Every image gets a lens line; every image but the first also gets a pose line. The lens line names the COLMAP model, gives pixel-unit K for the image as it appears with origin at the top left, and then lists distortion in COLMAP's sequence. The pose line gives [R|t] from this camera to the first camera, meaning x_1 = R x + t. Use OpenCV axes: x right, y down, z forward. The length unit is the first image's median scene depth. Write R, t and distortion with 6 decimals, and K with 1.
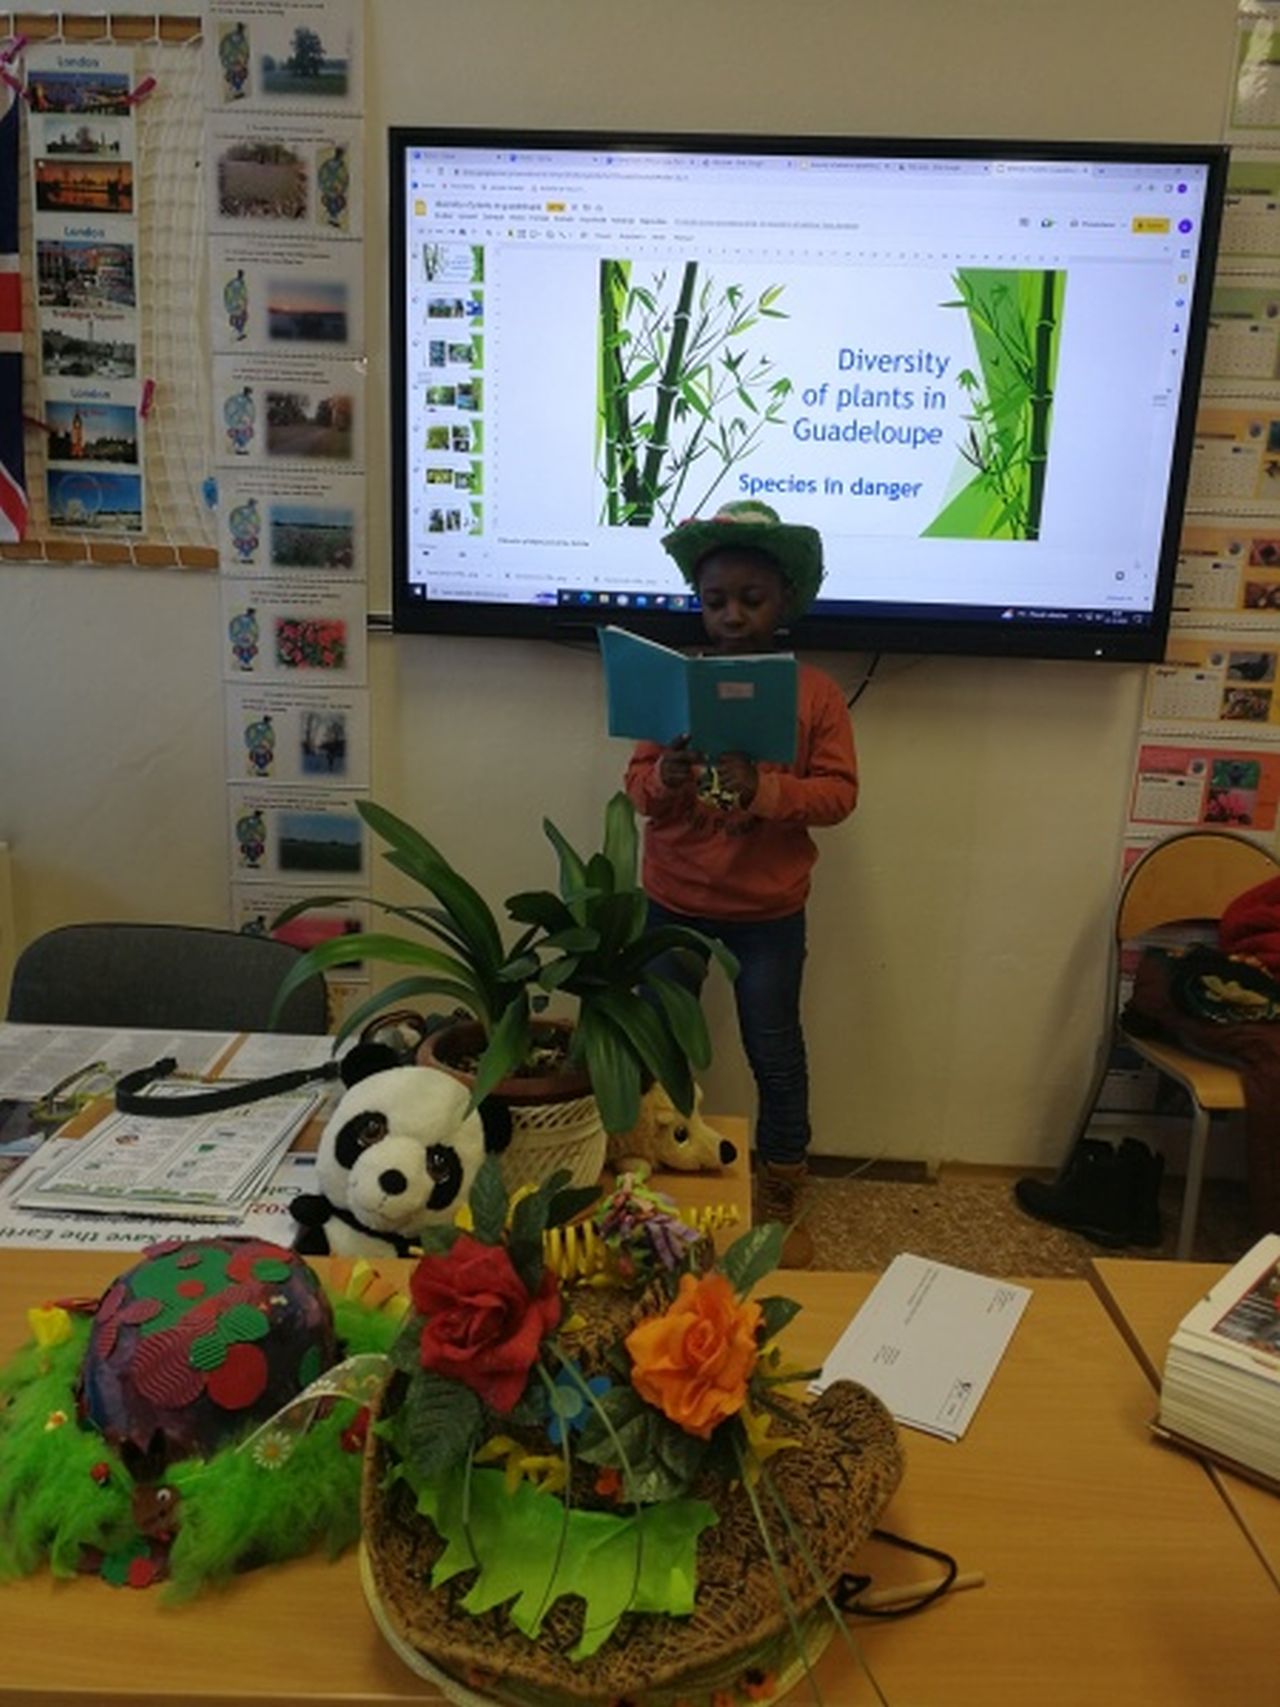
lens RADIAL K [[1345.7, 0, 601.5], [0, 1345.7, 847.4], [0, 0, 1]] dist [0.011921, -0.028392]
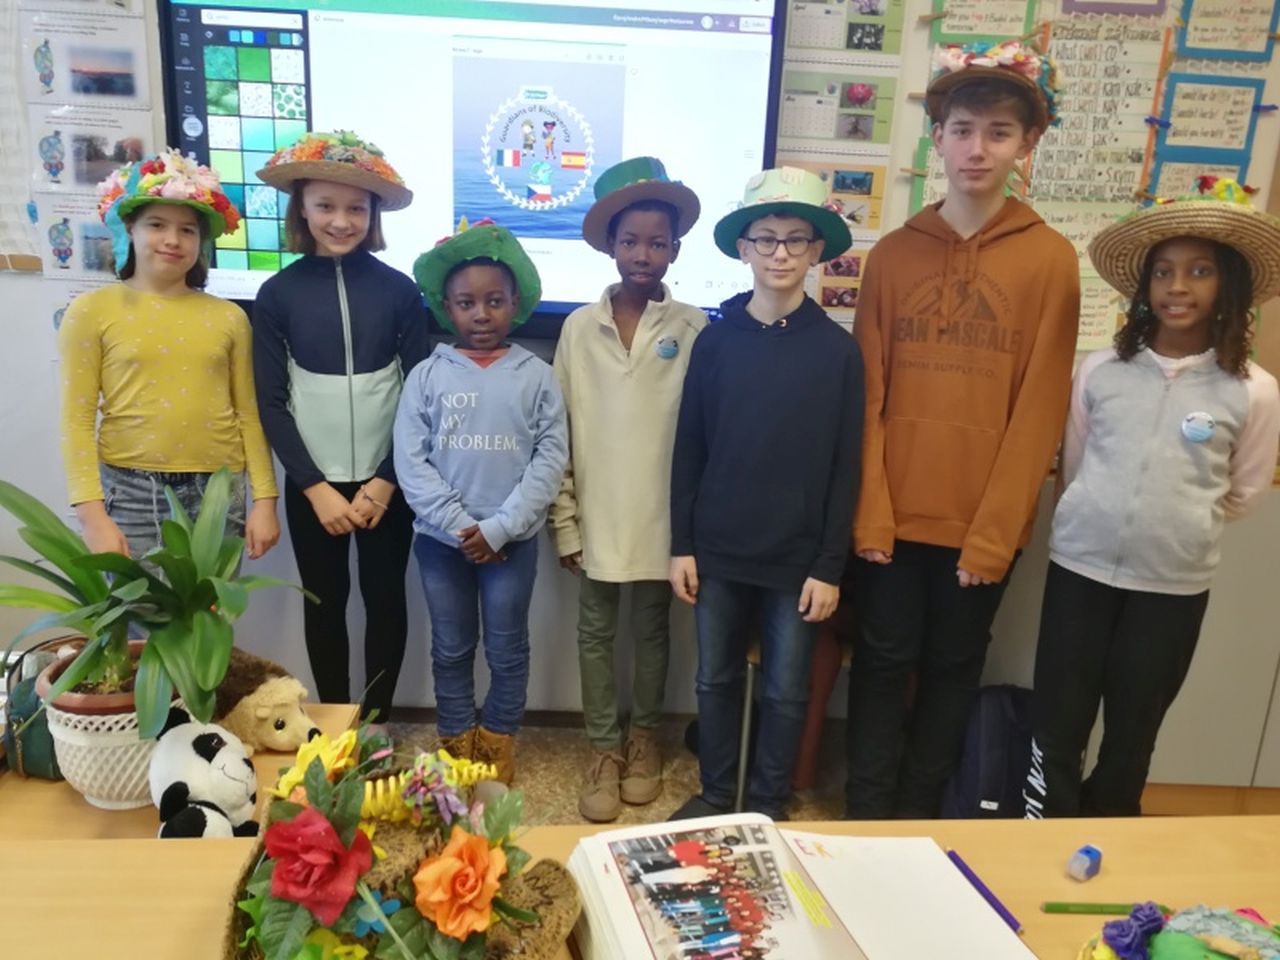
lens RADIAL K [[1009.1, 0, 627.4], [0, 1009.1, 478.2], [0, 0, 1]] dist [0.011921, -0.028392]
pose [[0.995315, -0.014144, 0.095649, 0.182044], [0.012356, 0.999738, 0.019259, -0.024931], [-0.095896, -0.017987, 0.995229, -0.007560]]
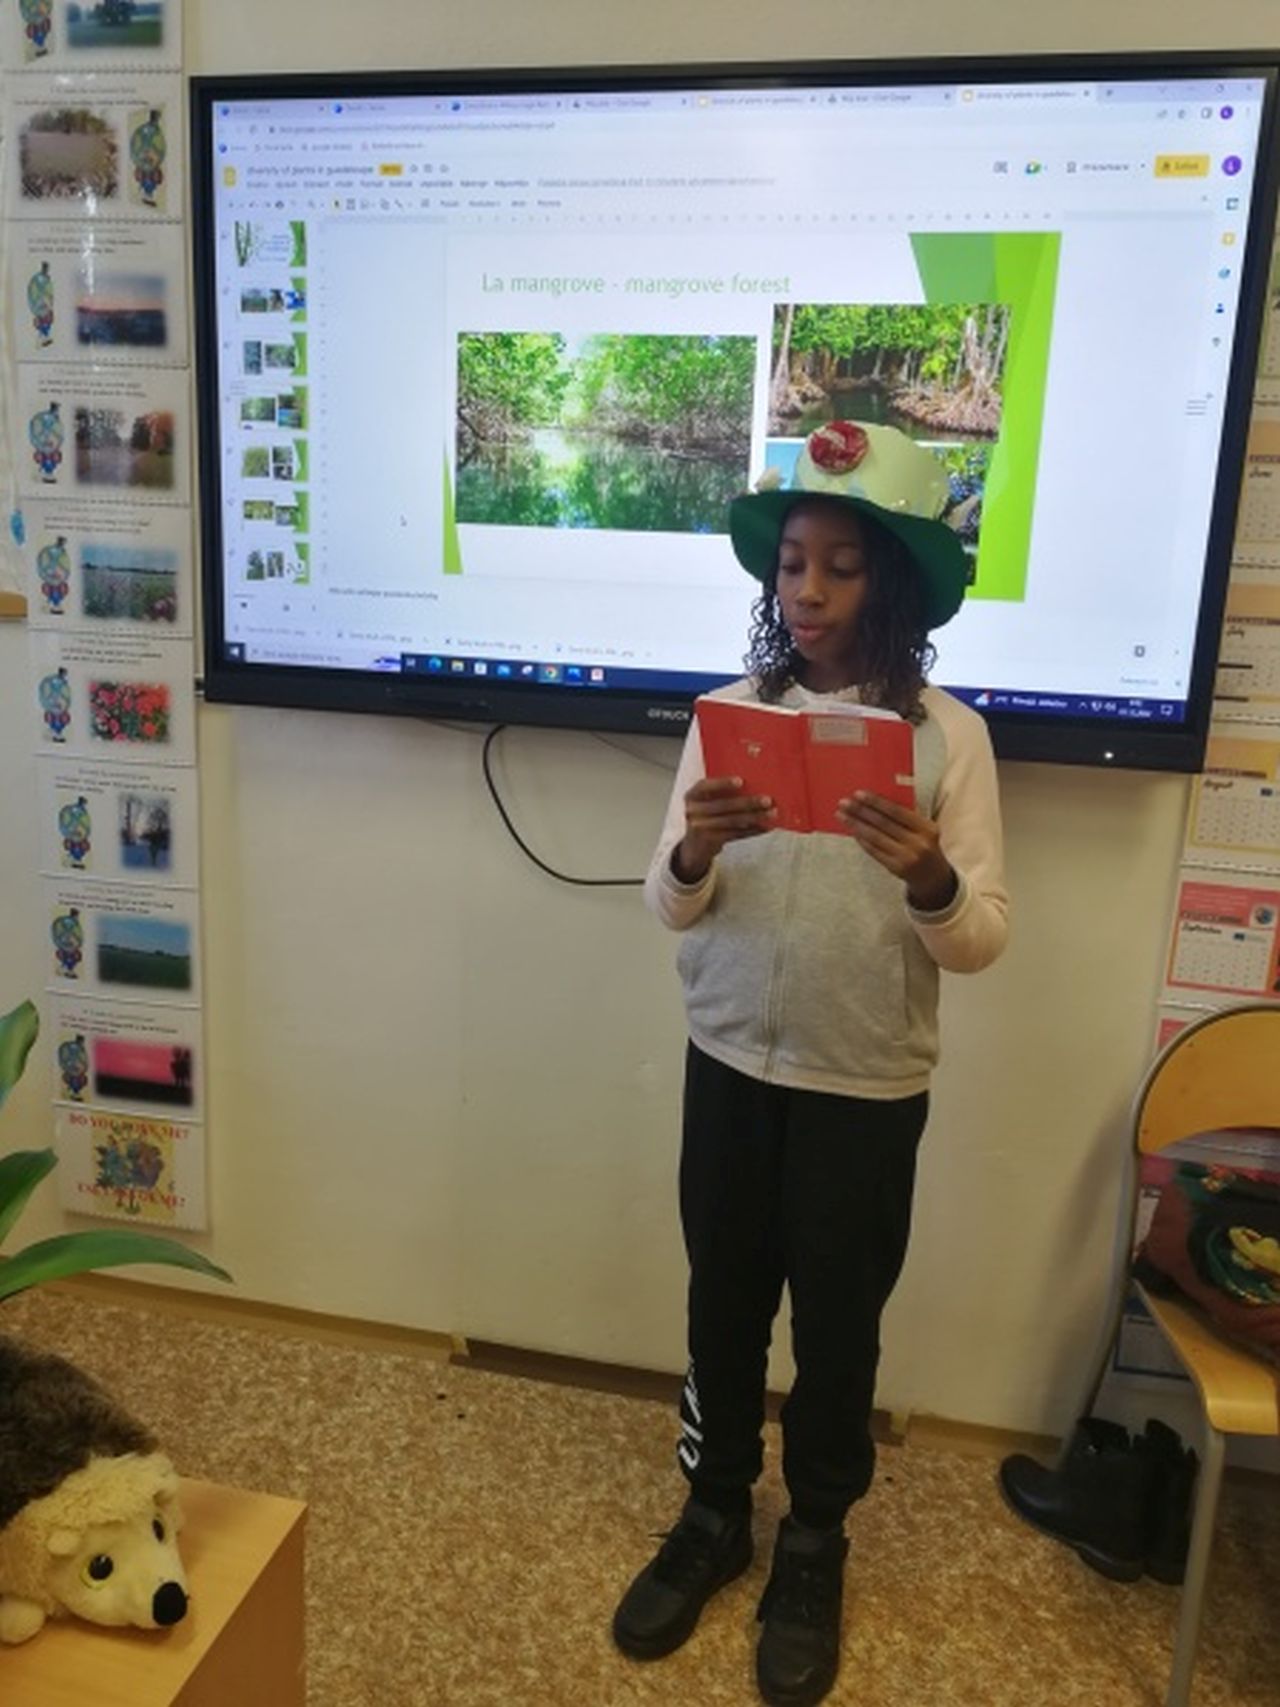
lens RADIAL K [[1345.7, 0, 628.7], [0, 1345.7, 841.4], [0, 0, 1]] dist [0.011921, -0.028392]
pose [[0.988857, 0.040265, -0.143319, 0.218909], [-0.045742, 0.998336, -0.035125, -0.061185], [0.141666, 0.041289, 0.989053, 0.248969]]
